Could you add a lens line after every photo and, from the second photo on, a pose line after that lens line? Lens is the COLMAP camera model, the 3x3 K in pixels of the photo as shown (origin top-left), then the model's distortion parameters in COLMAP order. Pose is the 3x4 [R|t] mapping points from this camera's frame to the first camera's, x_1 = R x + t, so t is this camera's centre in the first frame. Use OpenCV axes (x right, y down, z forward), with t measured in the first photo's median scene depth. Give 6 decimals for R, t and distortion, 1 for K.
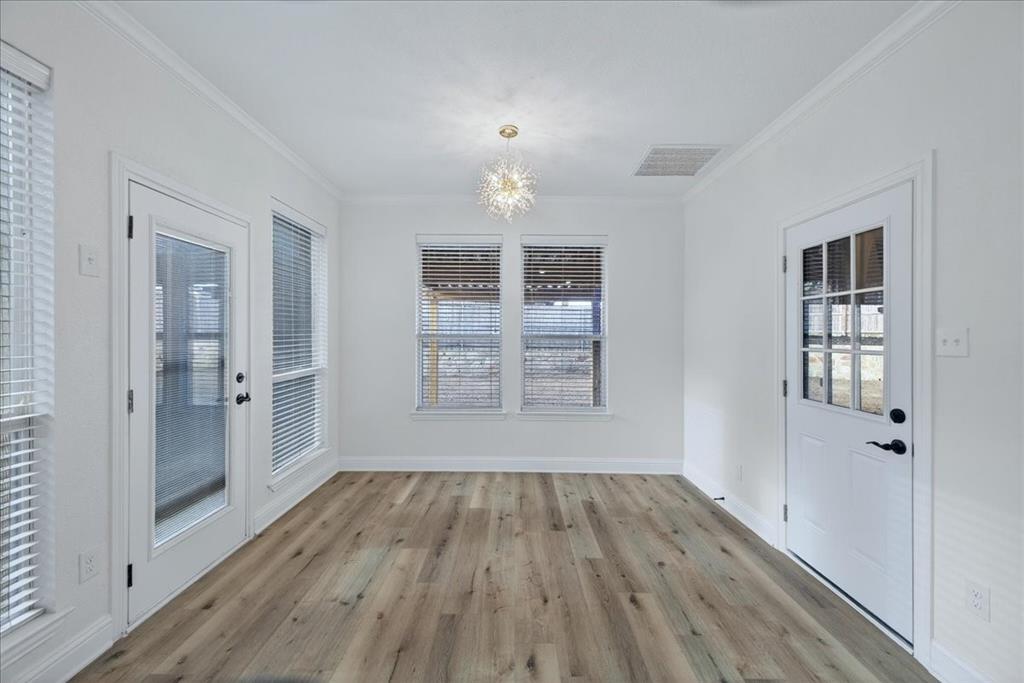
lens RADIAL K [[408.0, 0, 512.2], [0, 408.0, 337.0], [0, 0, 1]] dist [0.024646, -0.009277]
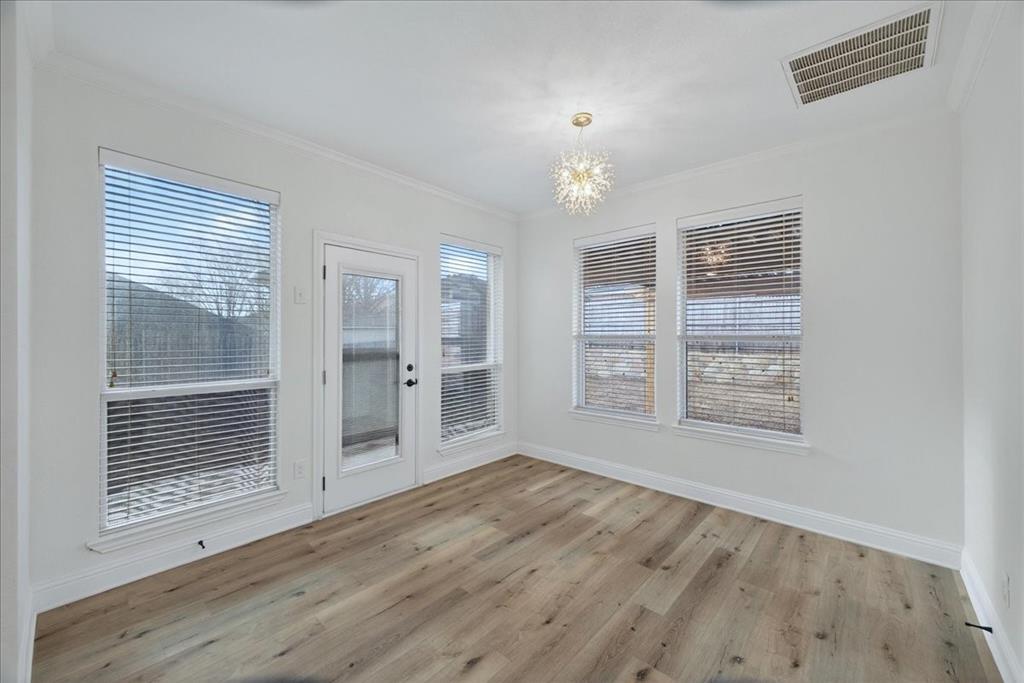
lens RADIAL K [[404.0, 0, 514.1], [0, 404.0, 334.4], [0, 0, 1]] dist [0.024581, -0.007949]
pose [[0.745032, -0.012240, -0.666917, 0.471163], [0.004108, 0.999897, -0.013762, 0.005913], [0.667016, 0.007513, 0.745005, 0.191419]]
